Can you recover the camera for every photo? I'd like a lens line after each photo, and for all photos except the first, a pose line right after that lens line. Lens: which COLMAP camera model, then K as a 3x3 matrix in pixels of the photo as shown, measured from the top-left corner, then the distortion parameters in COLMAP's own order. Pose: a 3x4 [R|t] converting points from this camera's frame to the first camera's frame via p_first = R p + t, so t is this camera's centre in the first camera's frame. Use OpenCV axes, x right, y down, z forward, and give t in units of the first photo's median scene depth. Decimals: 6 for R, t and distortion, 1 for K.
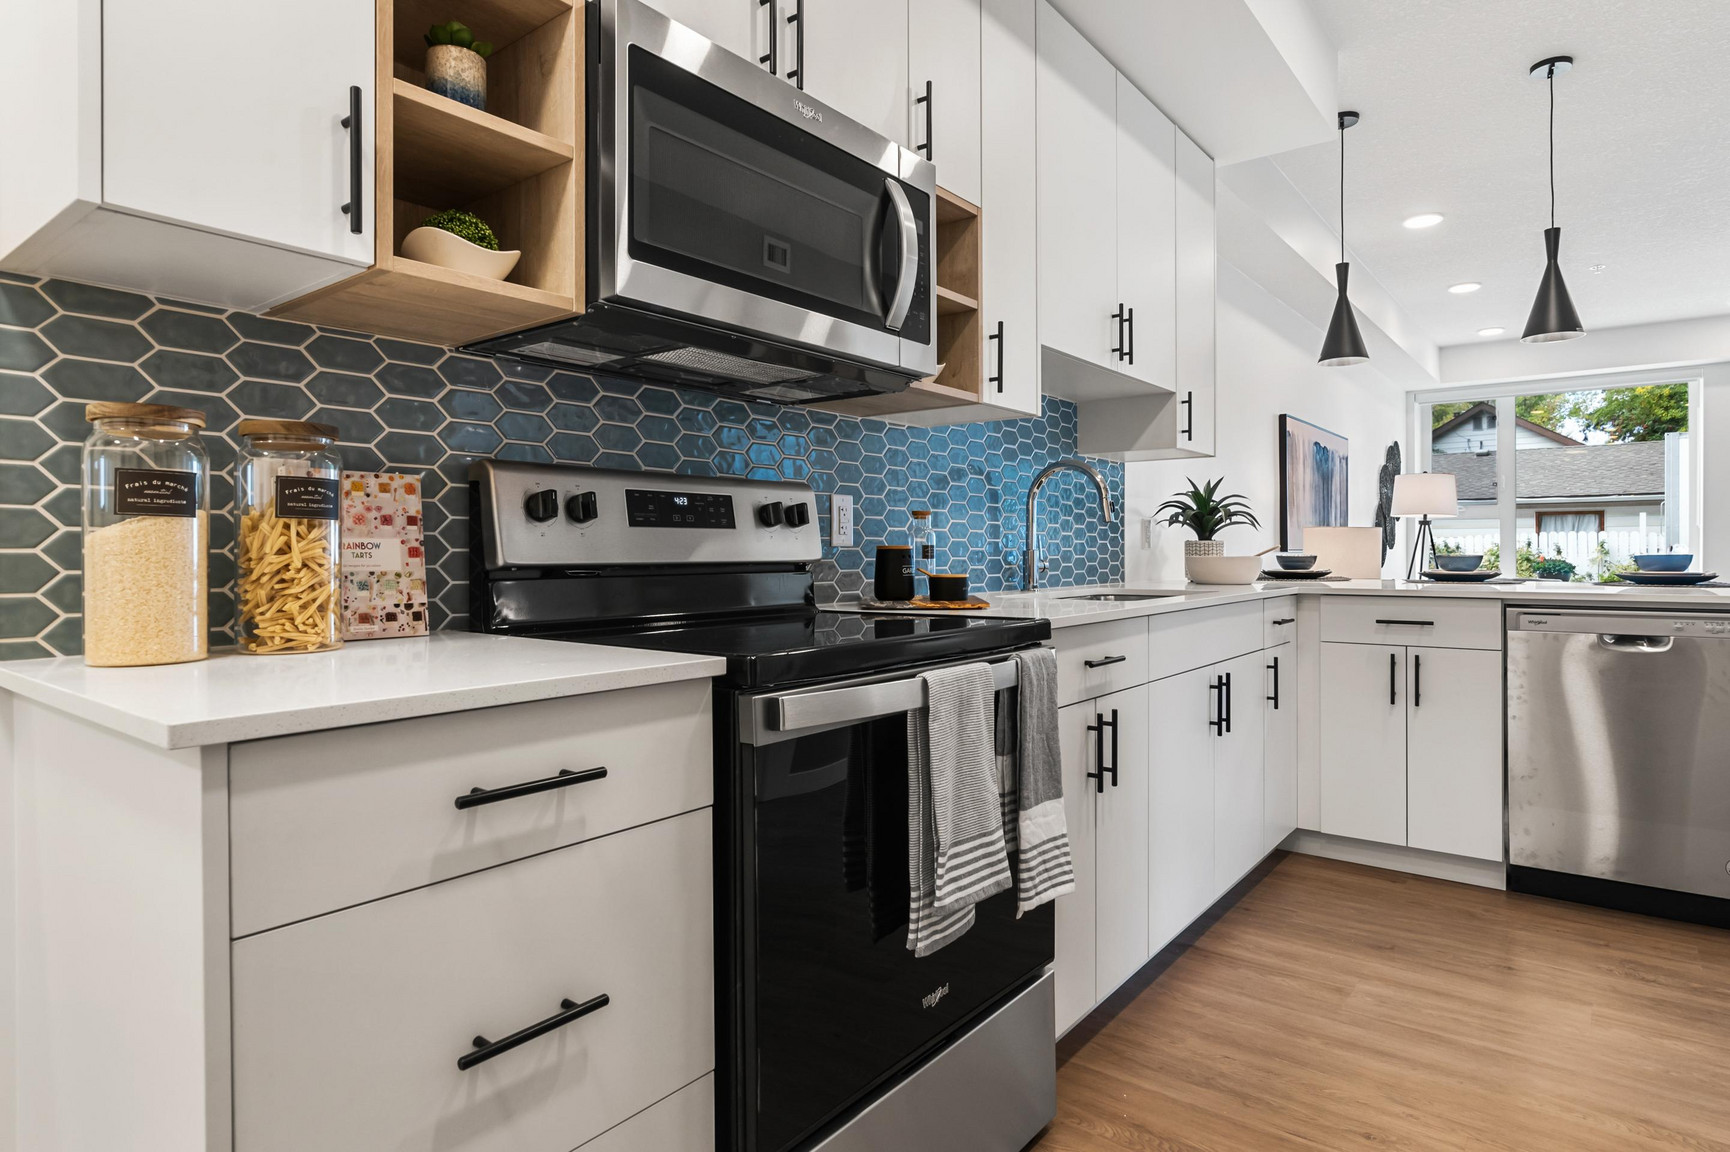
lens RADIAL K [[968.7, 0, 855.2], [0, 968.7, 554.0], [0, 0, 1]] dist [-0.009958, 0.006180]
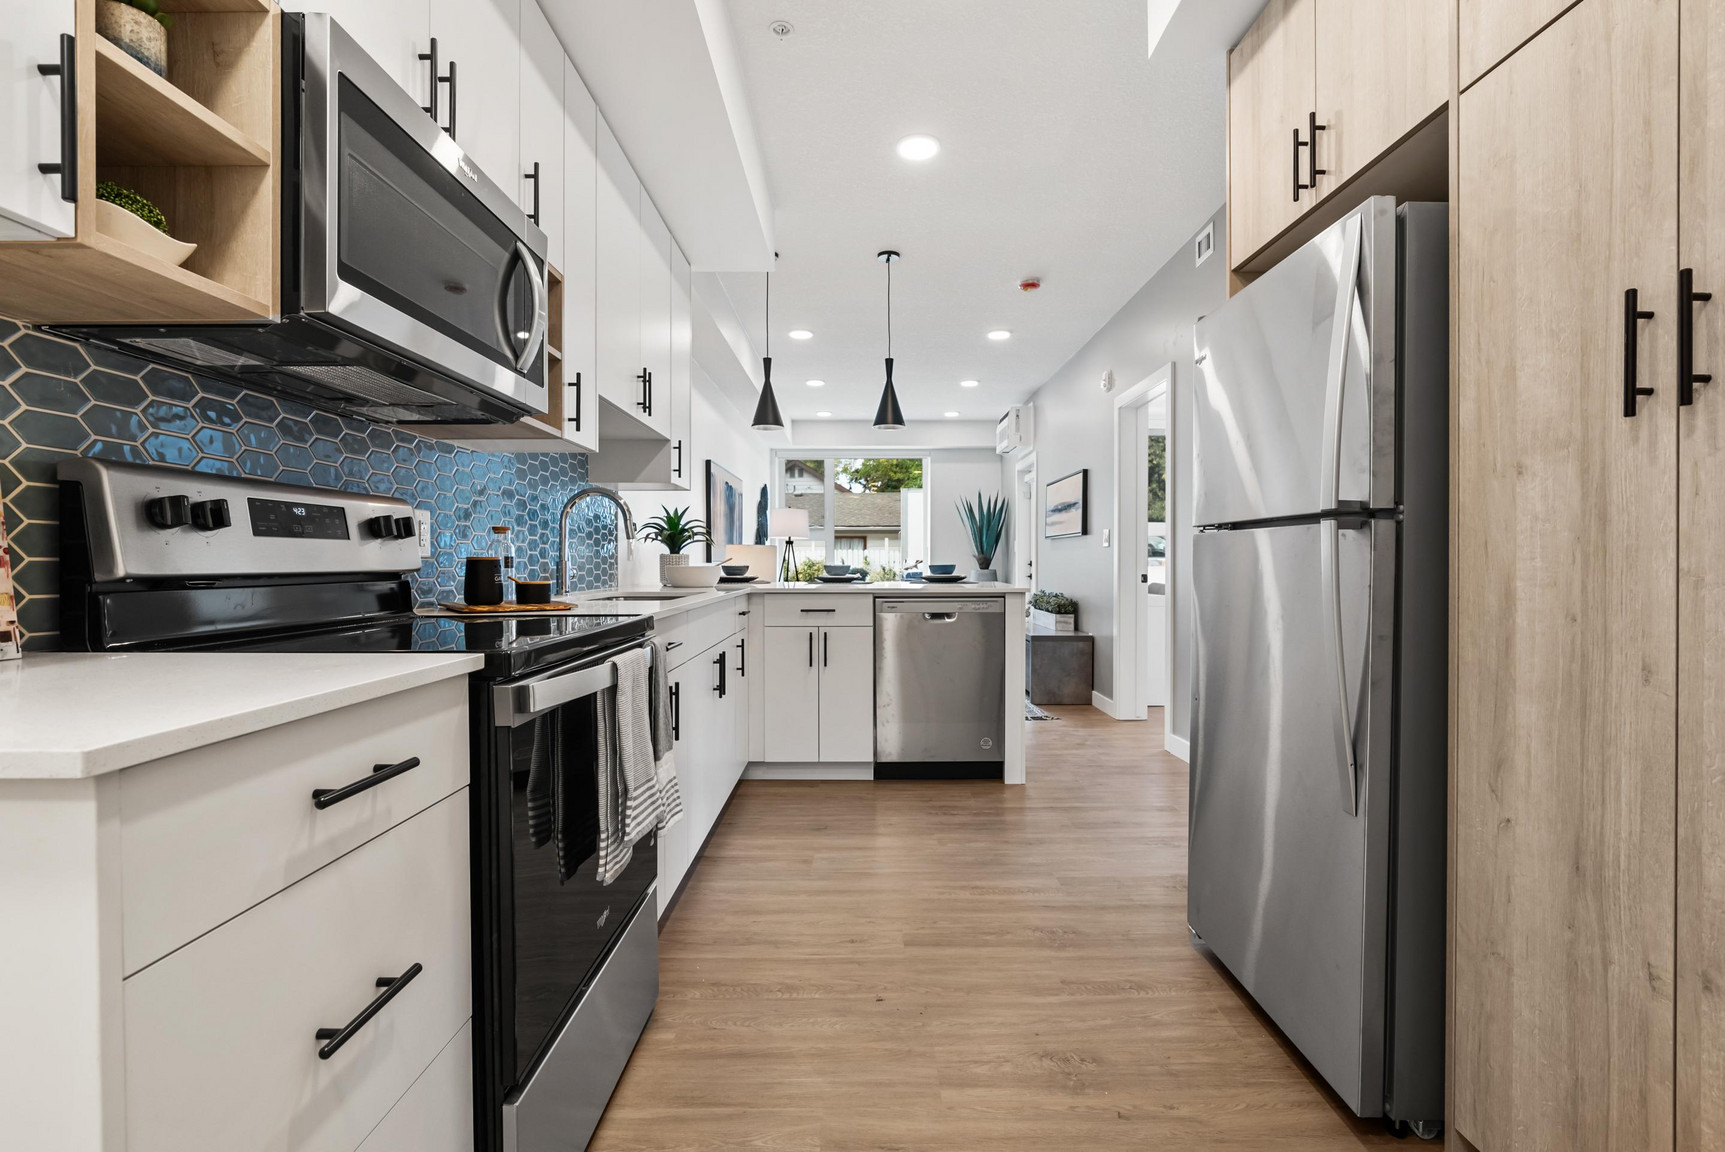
lens RADIAL K [[805.8, 0, 867.6], [0, 805.8, 567.6], [0, 0, 1]] dist [-0.009852, 0.004016]
pose [[0.781392, -0.002697, 0.624034, -0.193342], [0.000497, 0.999993, 0.003699, 0.000693], [-0.624040, -0.002580, 0.781388, -0.015255]]
